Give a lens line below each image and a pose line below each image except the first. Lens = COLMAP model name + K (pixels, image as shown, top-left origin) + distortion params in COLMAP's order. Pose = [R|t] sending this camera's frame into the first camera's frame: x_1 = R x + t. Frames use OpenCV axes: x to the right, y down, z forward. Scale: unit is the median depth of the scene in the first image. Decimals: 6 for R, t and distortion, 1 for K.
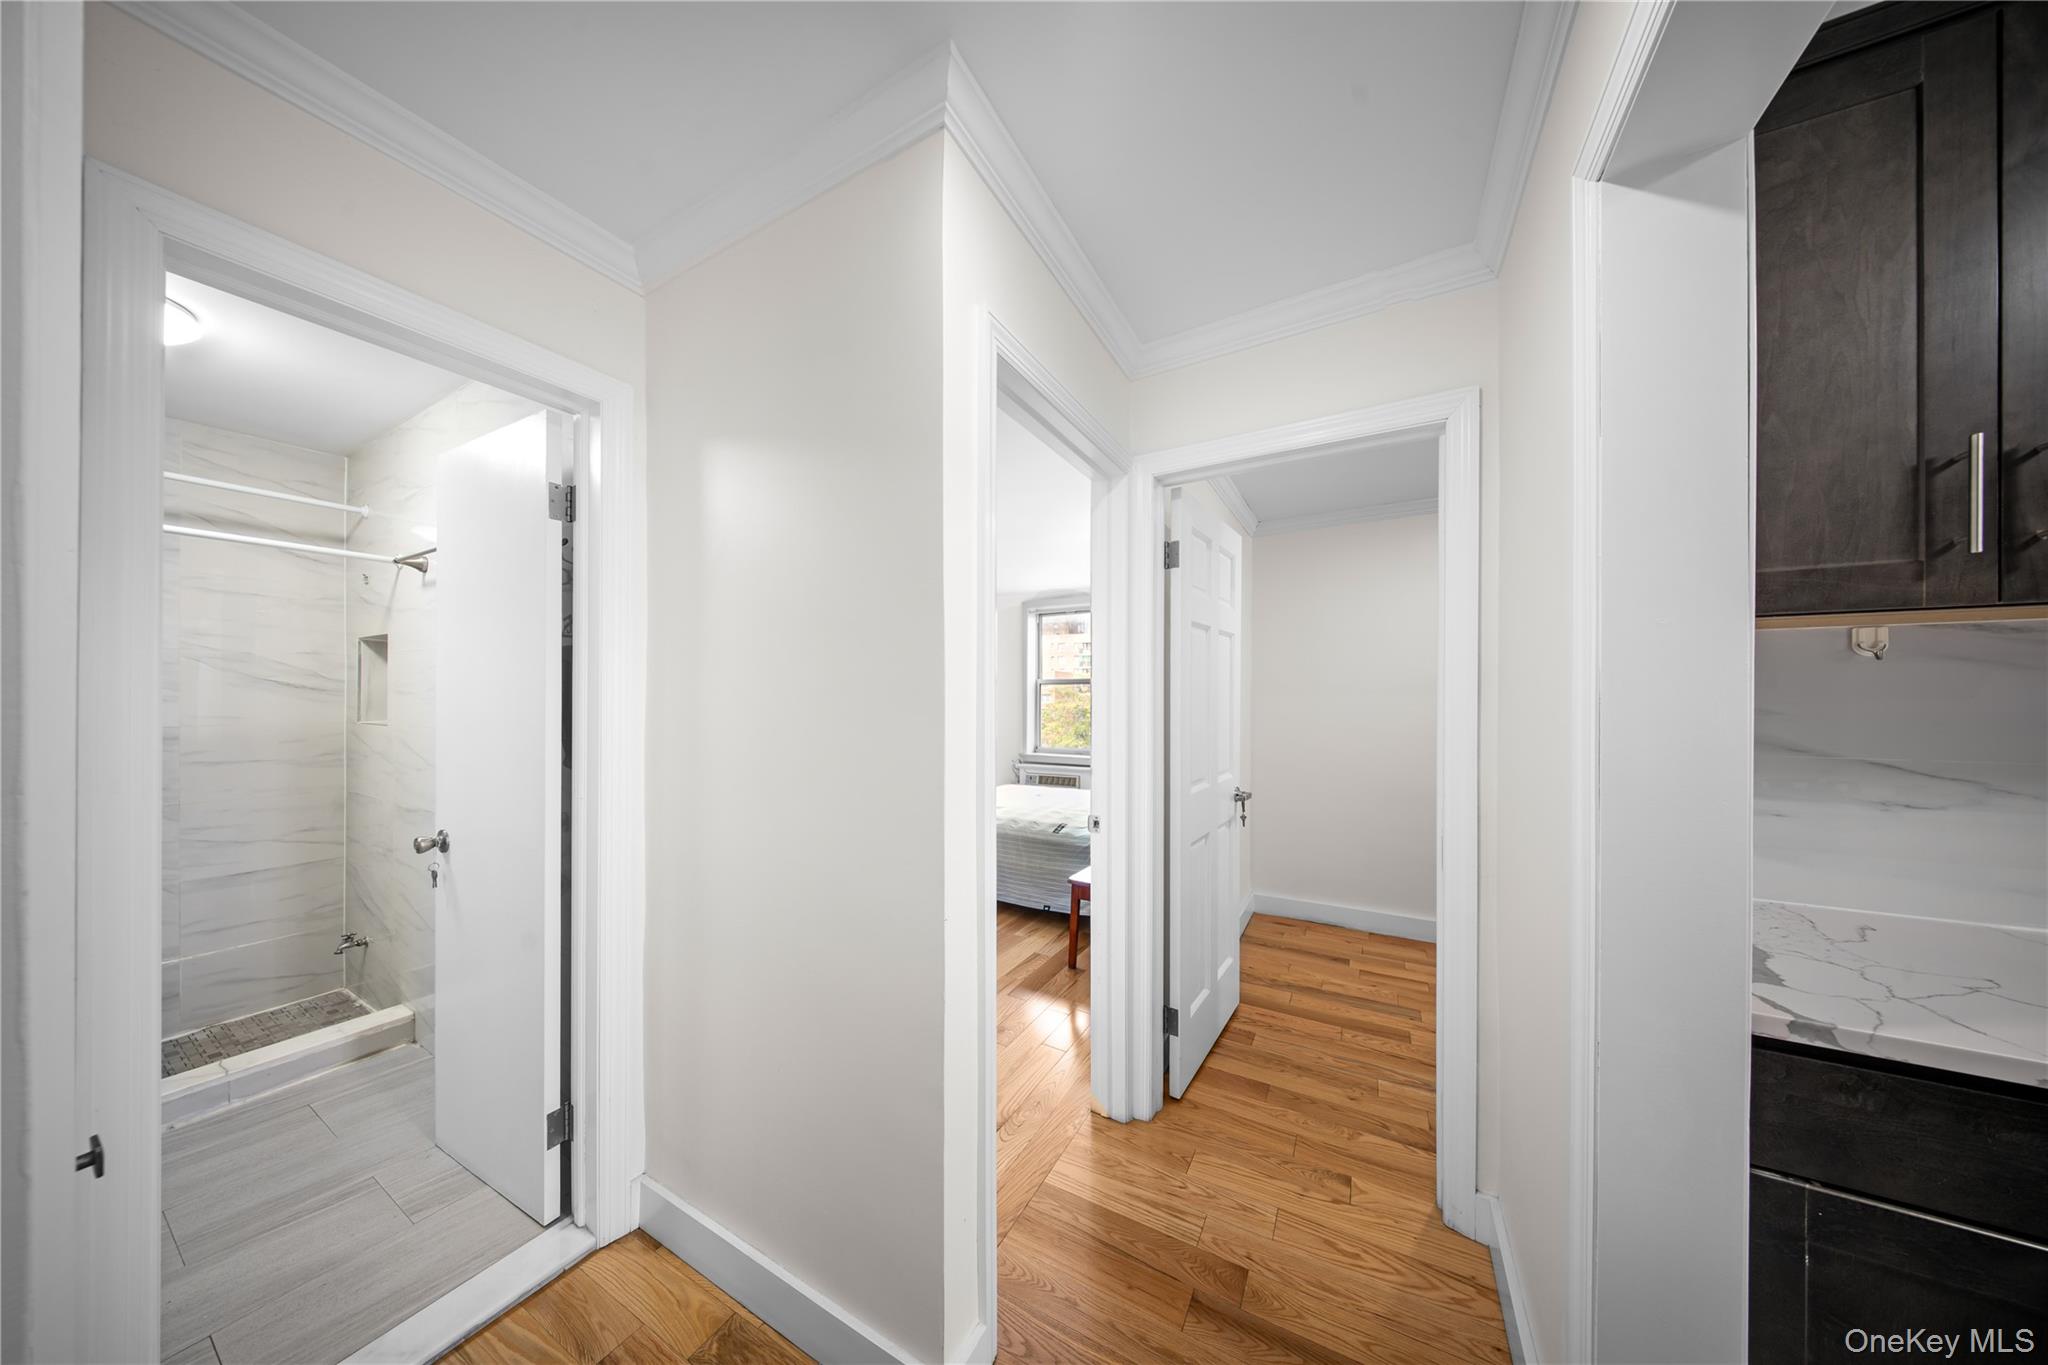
lens RADIAL K [[603.3, 0, 1035.7], [0, 603.3, 696.2], [0, 0, 1]] dist [-0.004899, -0.000015]
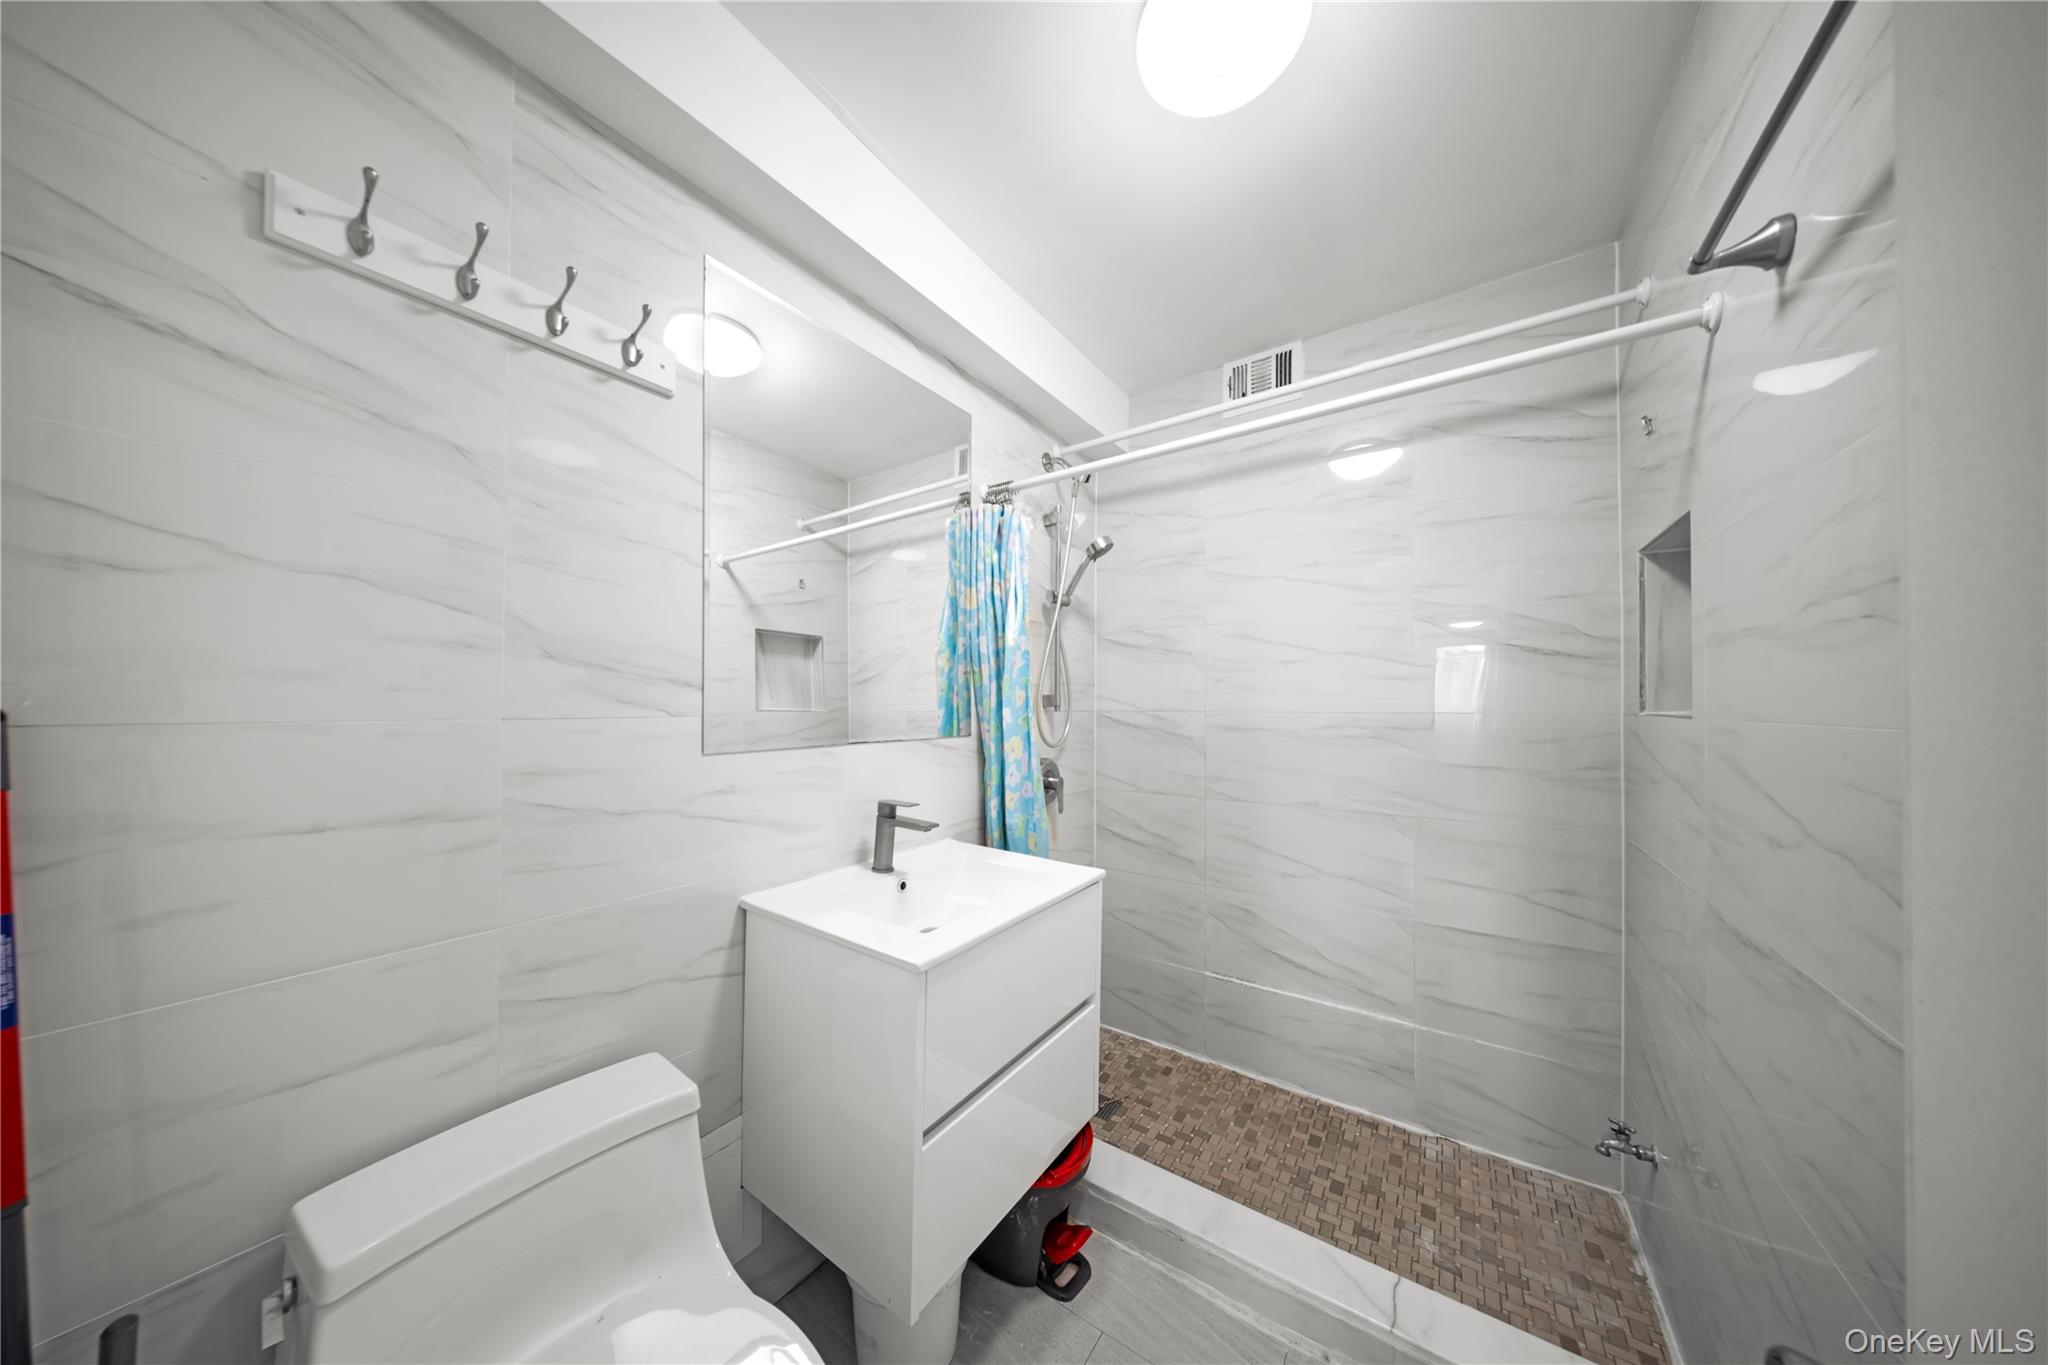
lens RADIAL K [[603.3, 0, 1030.8], [0, 603.3, 691.3], [0, 0, 1]] dist [-0.004899, -0.000015]
pose [[-0.116478, -0.004605, -0.993183, -0.555002], [0.004546, 0.999976, -0.005170, 0.023658], [0.993183, -0.005117, -0.116454, 0.538219]]
